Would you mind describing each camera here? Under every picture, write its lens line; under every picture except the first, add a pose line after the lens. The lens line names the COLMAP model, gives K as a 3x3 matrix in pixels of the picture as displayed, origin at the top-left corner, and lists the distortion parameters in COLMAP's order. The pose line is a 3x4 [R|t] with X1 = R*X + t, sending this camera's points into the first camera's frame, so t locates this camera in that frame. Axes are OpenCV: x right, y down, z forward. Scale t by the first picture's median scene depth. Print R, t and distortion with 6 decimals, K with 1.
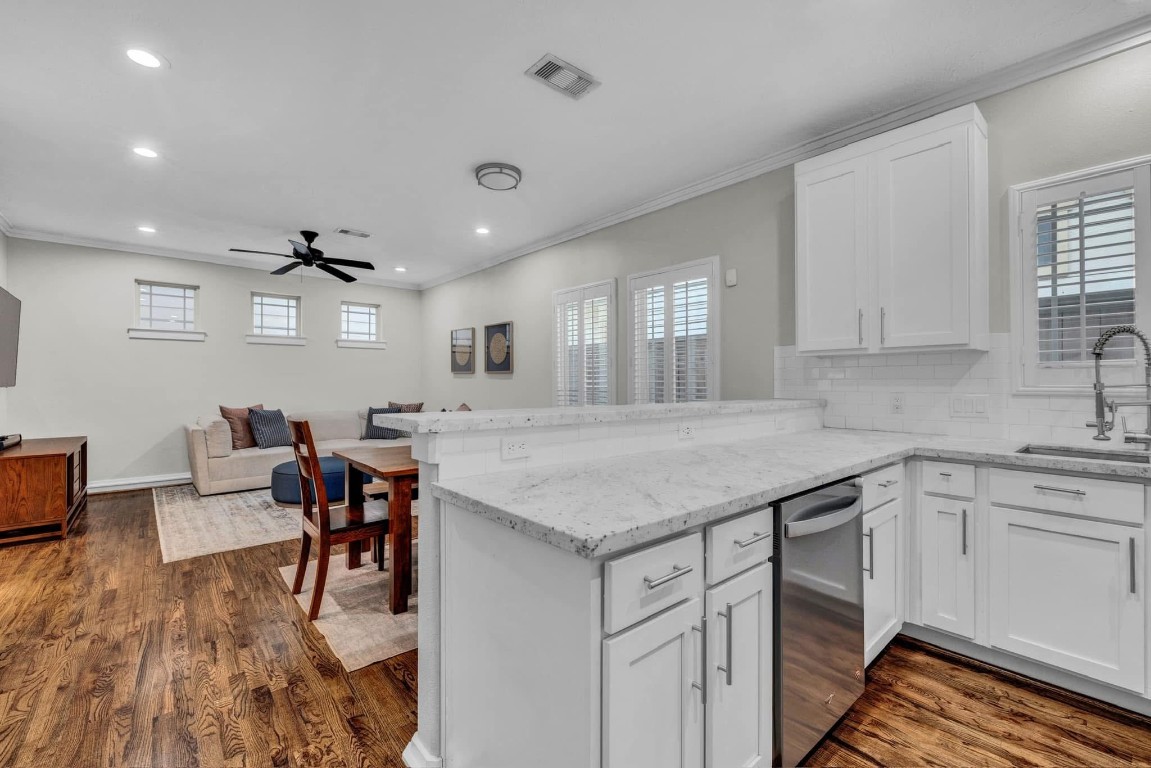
lens RADIAL K [[491.8, 0, 567.1], [0, 491.8, 381.4], [0, 0, 1]] dist [0.002717, -0.000434]
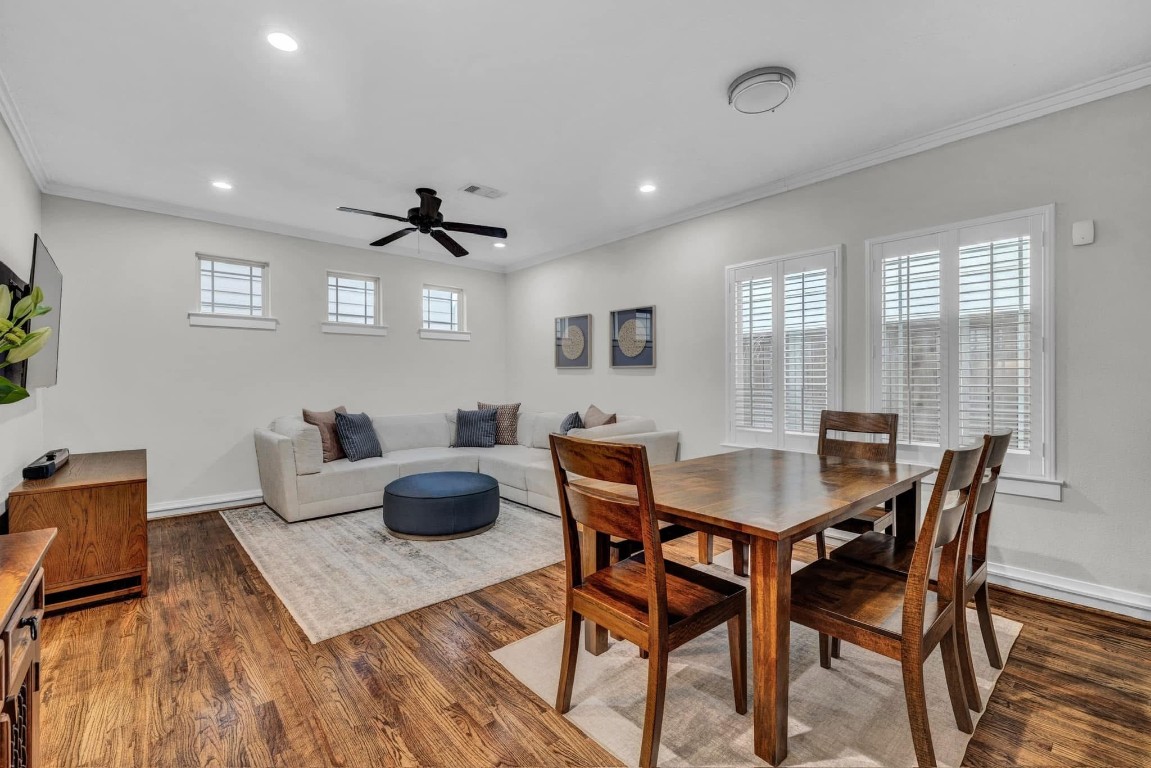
lens RADIAL K [[491.8, 0, 567.0], [0, 491.8, 381.6], [0, 0, 1]] dist [0.002717, -0.000434]
pose [[0.999926, -0.002419, 0.011885, -0.287144], [0.002343, 0.999976, 0.006452, 0.000149], [-0.011900, -0.006424, 0.999909, 0.190621]]
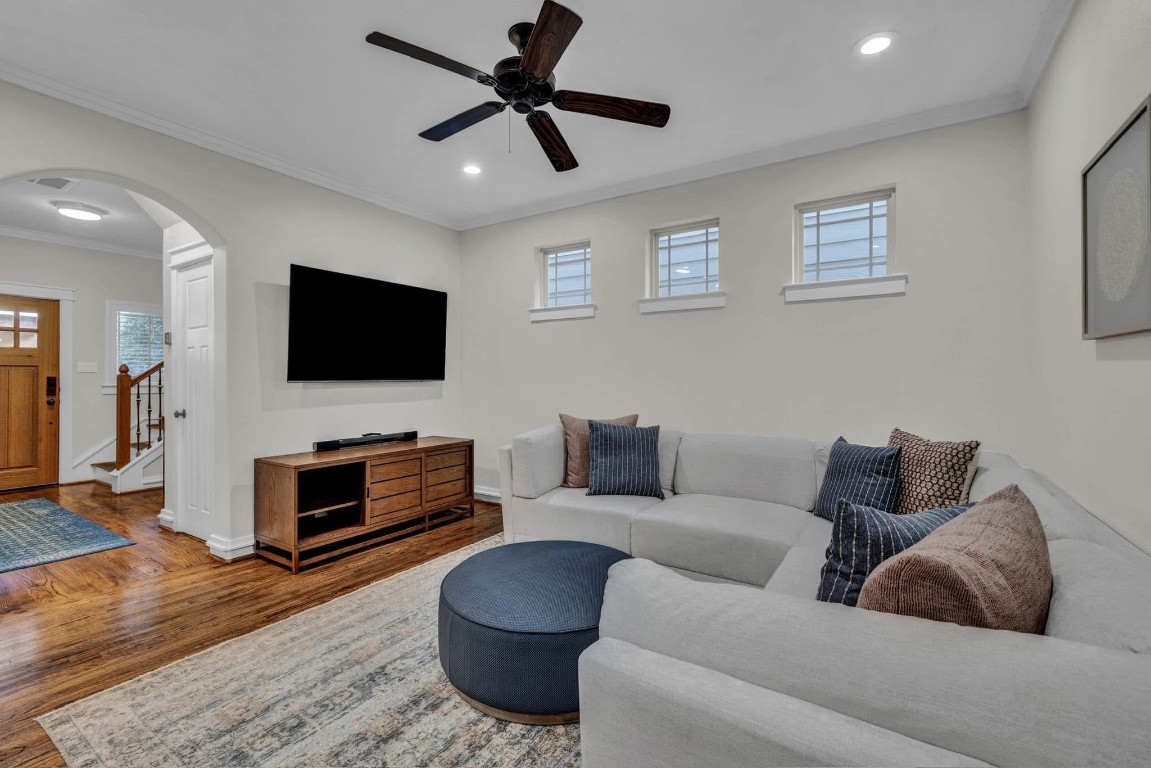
lens RADIAL K [[501.1, 0, 590.5], [0, 501.1, 369.8], [0, 0, 1]] dist [-0.000375, 0.000792]
pose [[0.279755, -0.001007, -0.960071, -0.065789], [0.010281, 0.999945, 0.001947, -0.009061], [0.960016, -0.010415, 0.279750, 0.873160]]
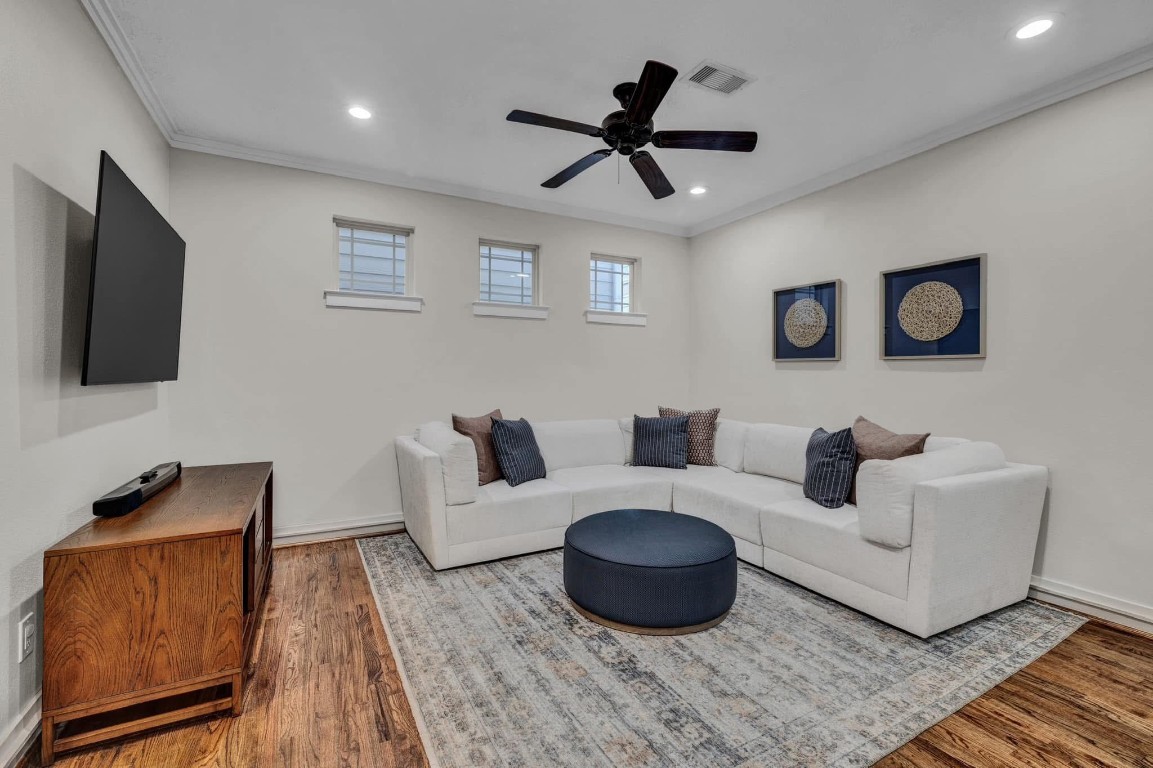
lens RADIAL K [[501.9, 0, 562.4], [0, 501.9, 376.2], [0, 0, 1]] dist [-0.000375, 0.000792]
pose [[0.971760, 0.004537, -0.235928, -0.434915], [-0.003981, 0.999988, 0.002833, 0.001093], [0.235938, -0.001814, 0.971766, 0.435339]]
